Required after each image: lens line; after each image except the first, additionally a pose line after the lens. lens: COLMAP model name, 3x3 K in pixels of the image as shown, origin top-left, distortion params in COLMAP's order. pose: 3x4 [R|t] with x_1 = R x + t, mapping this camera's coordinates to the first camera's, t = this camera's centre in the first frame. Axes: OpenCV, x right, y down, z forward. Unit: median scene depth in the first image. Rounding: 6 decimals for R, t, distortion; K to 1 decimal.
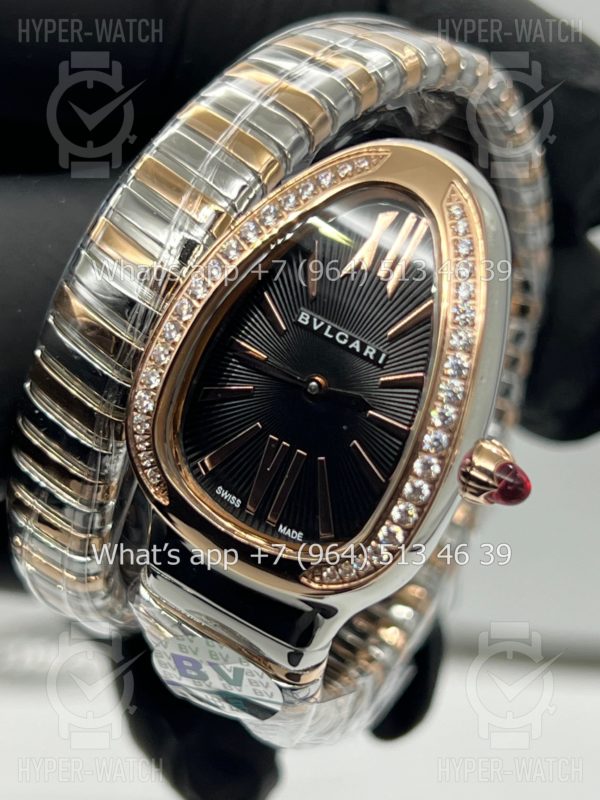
lens RADIAL K [[1806.7, 0, 300.0], [0, 1806.7, 400.0], [0, 0, 1]] dist [0.232058, -0.094852]
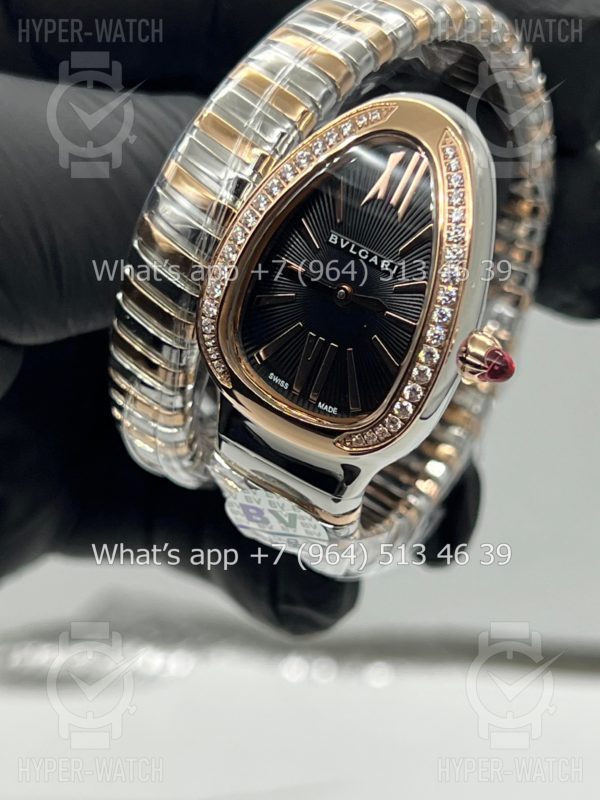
lens RADIAL K [[1761.4, 0, 312.2], [0, 1761.4, 400.8], [0, 0, 1]] dist [0.207034, -0.372658]
pose [[0.998453, -0.023660, -0.050324, 0.046763], [0.027491, 0.996663, 0.076852, -0.027613], [0.048337, -0.078116, 0.995772, -0.238507]]
